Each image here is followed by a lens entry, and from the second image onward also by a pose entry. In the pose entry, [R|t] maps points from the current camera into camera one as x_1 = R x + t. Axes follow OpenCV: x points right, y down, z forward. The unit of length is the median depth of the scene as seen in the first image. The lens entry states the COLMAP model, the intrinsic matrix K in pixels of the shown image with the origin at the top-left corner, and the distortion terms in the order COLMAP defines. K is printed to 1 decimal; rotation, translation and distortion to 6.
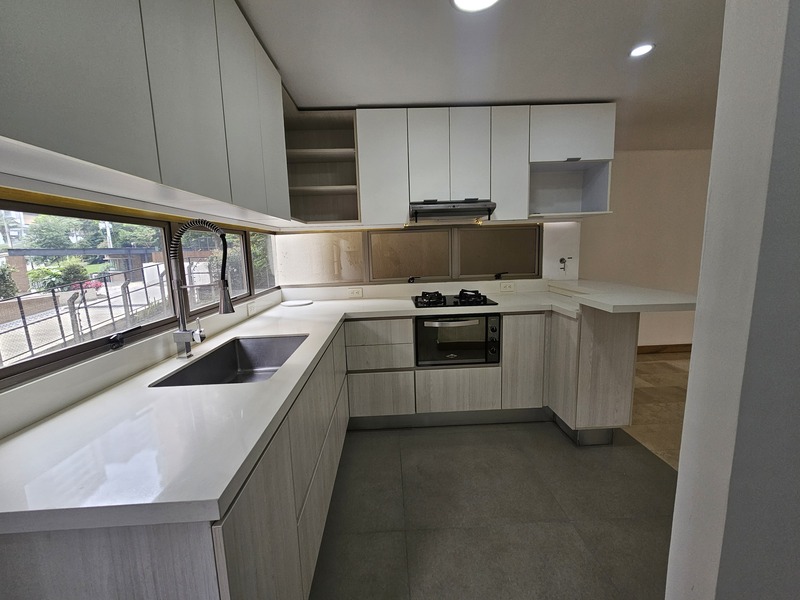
lens RADIAL K [[328.6, 0, 399.2], [0, 328.6, 295.6], [0, 0, 1]] dist [0.000217, 0.000581]
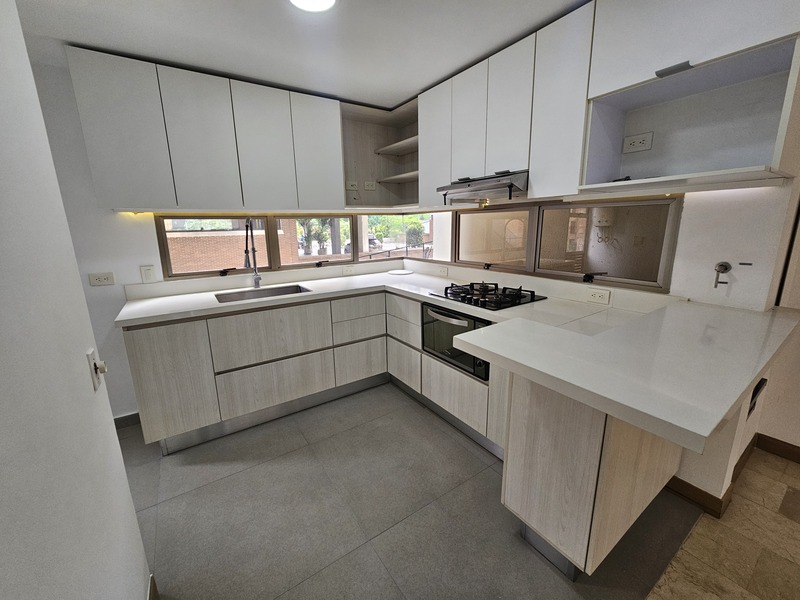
lens RADIAL K [[328.6, 0, 399.2], [0, 328.6, 295.6], [0, 0, 1]] dist [0.000217, 0.000581]
pose [[0.518511, 0.204477, -0.830262, 0.818714], [-0.119441, 0.978787, 0.166463, -0.109157], [0.846688, 0.012854, 0.531935, 0.389279]]
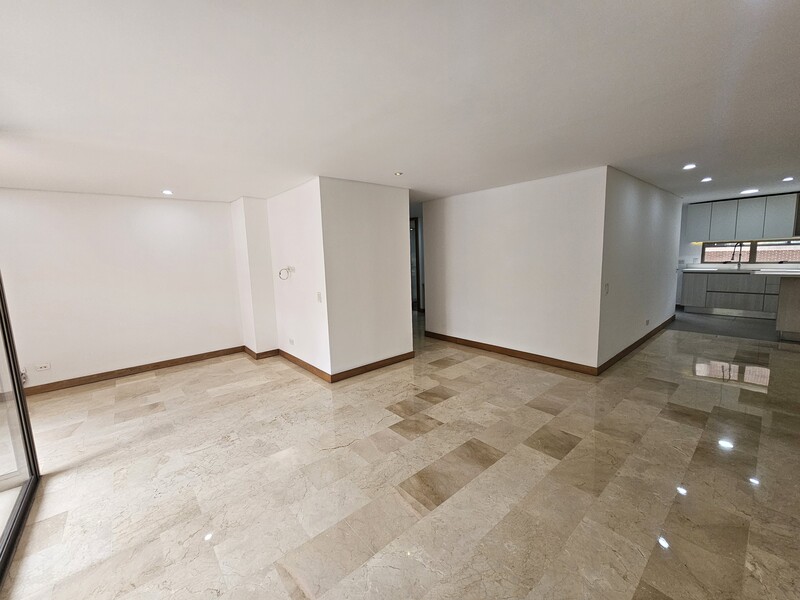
lens RADIAL K [[328.6, 0, 399.2], [0, 328.6, 295.6], [0, 0, 1]] dist [0.000217, 0.000581]
pose [[-0.783056, 0.135127, -0.607094, 3.452878], [-0.029209, 0.967046, 0.252920, -0.290169], [0.621265, 0.215783, -0.753305, 0.891891]]
